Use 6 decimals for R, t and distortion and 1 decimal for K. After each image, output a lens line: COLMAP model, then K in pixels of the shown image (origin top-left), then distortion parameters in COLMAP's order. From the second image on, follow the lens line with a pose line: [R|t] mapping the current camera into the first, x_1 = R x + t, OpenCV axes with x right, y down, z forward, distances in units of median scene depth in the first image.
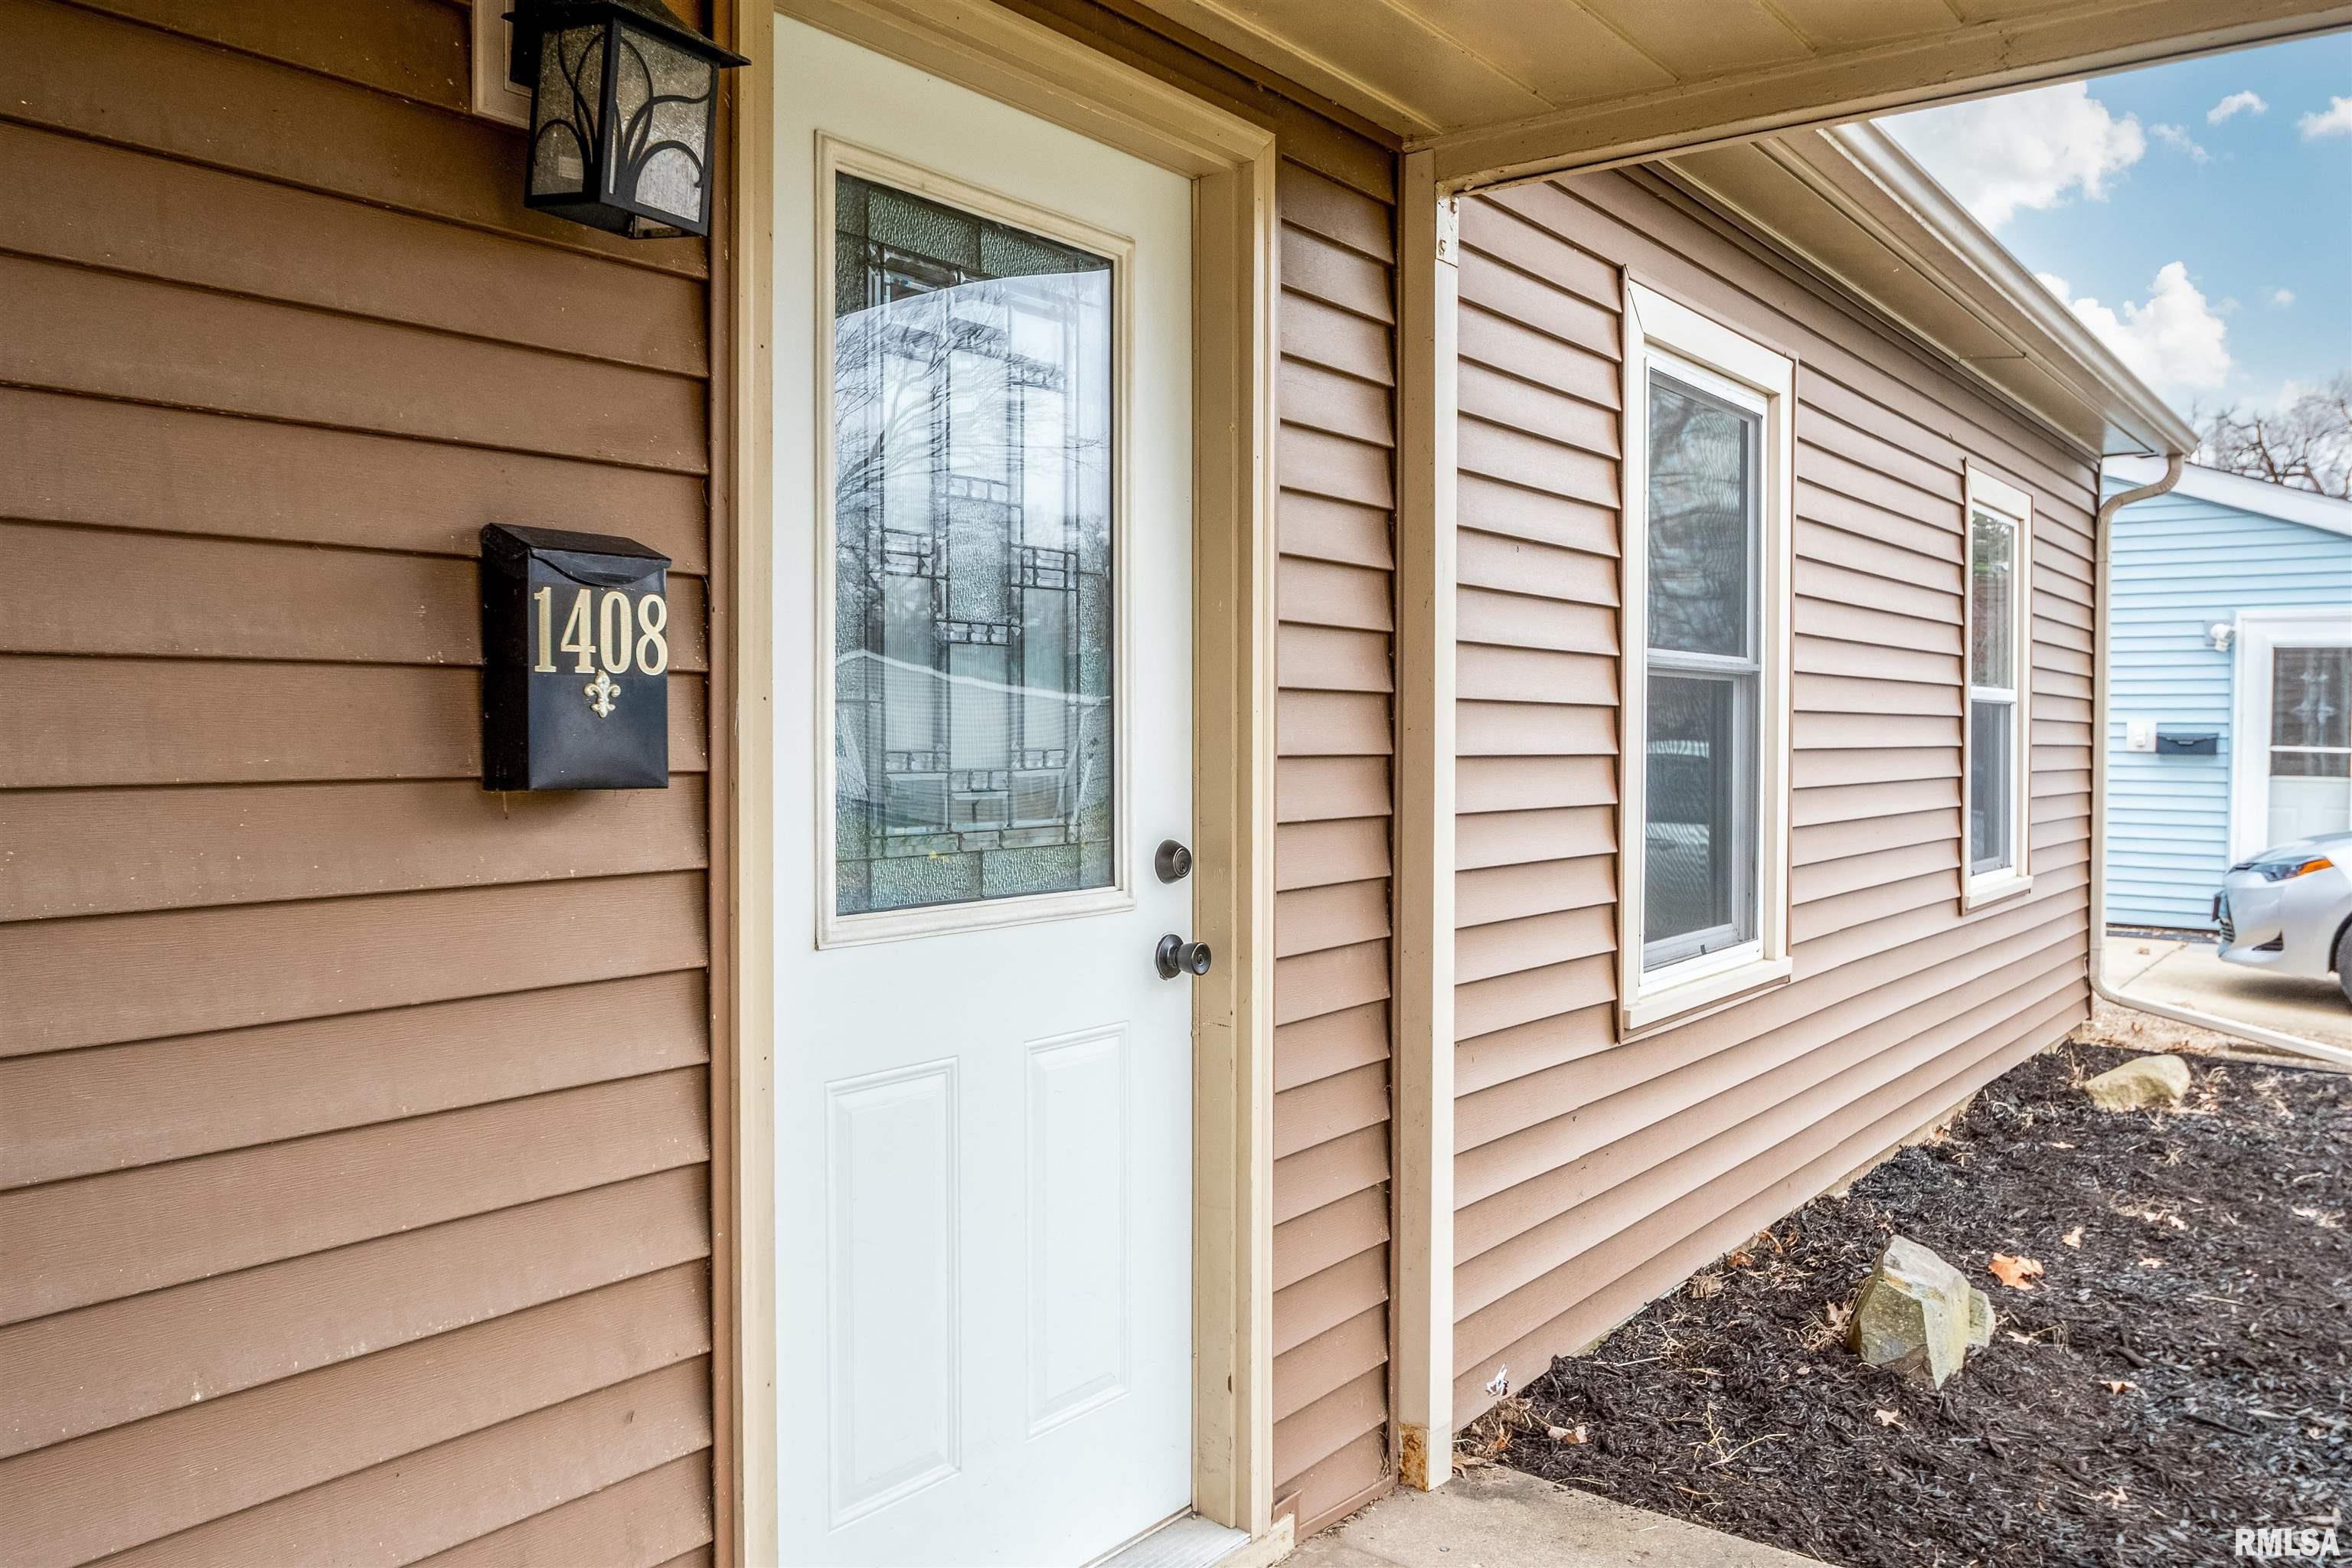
lens RADIAL K [[1812.6, 0, 1176.0], [0, 1812.6, 784.0], [0, 0, 1]] dist [-0.050060, -0.000438]
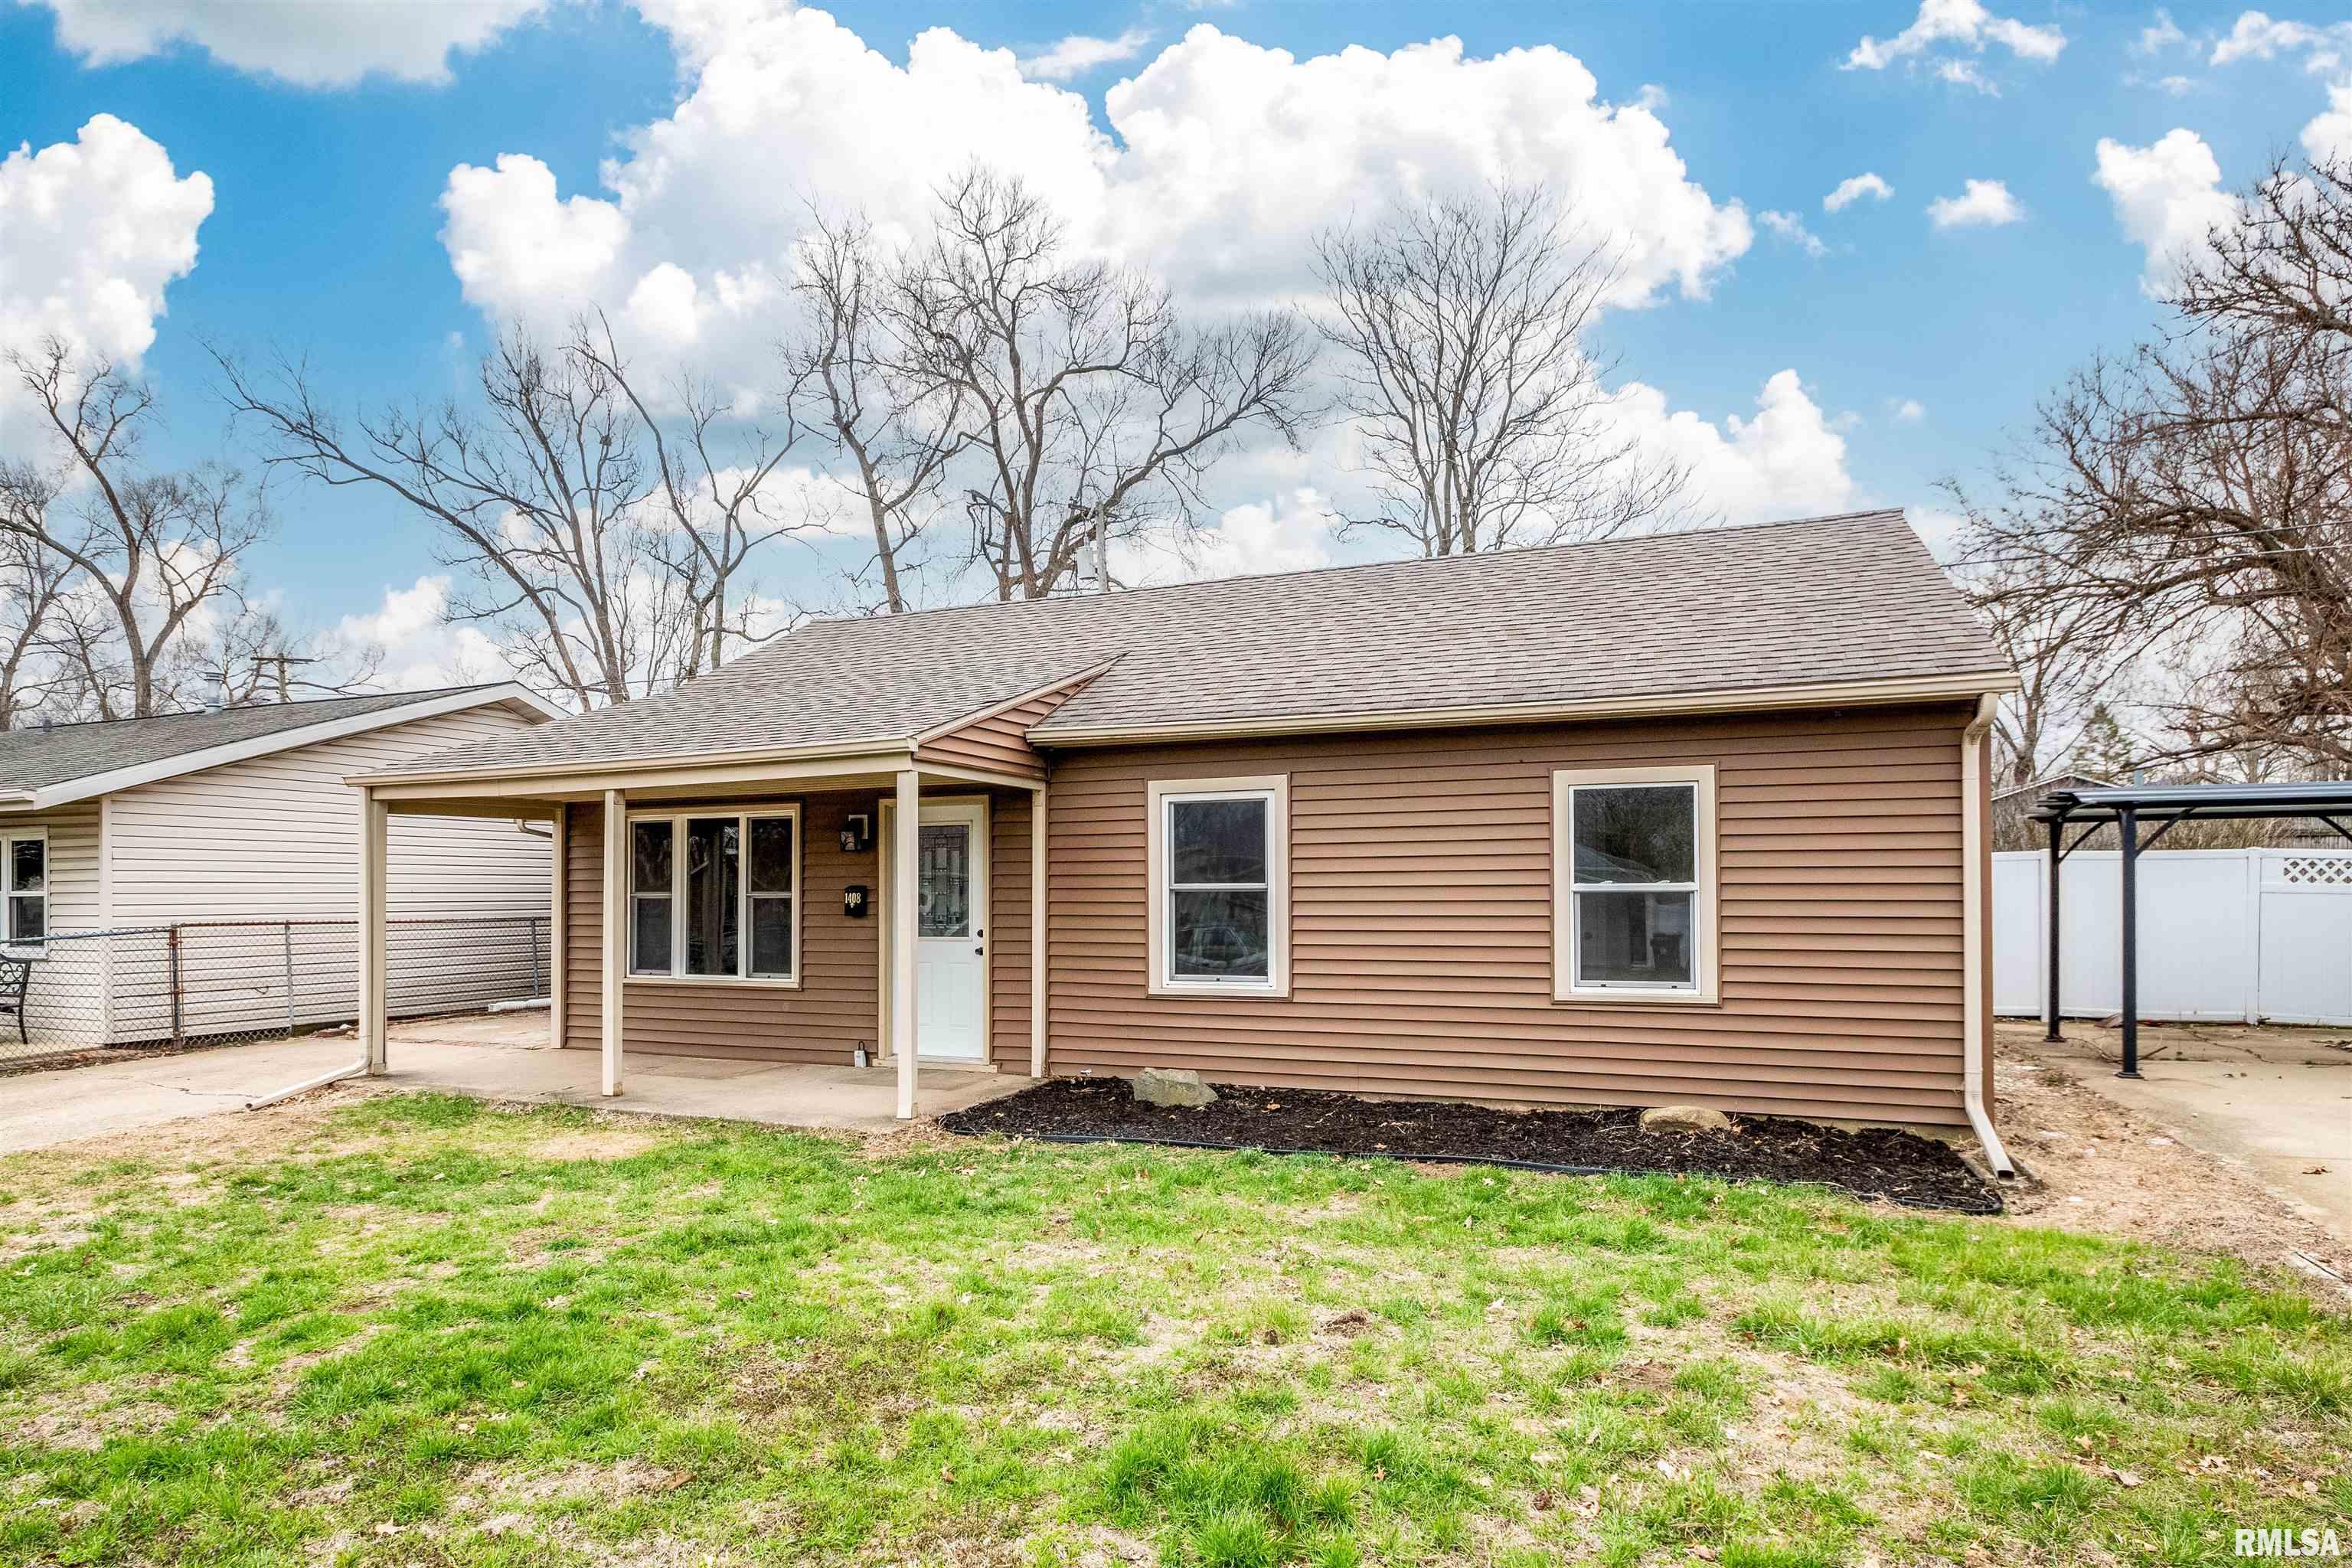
lens RADIAL K [[1287.4, 0, 1175.3], [0, 1287.4, 889.2], [0, 0, 1]] dist [-0.018580, -0.001066]
pose [[0.248642, -0.009357, -0.968550, 5.437067], [-0.024679, 0.999568, -0.015992, -0.059272], [0.968281, 0.027879, 0.248304, 0.864796]]
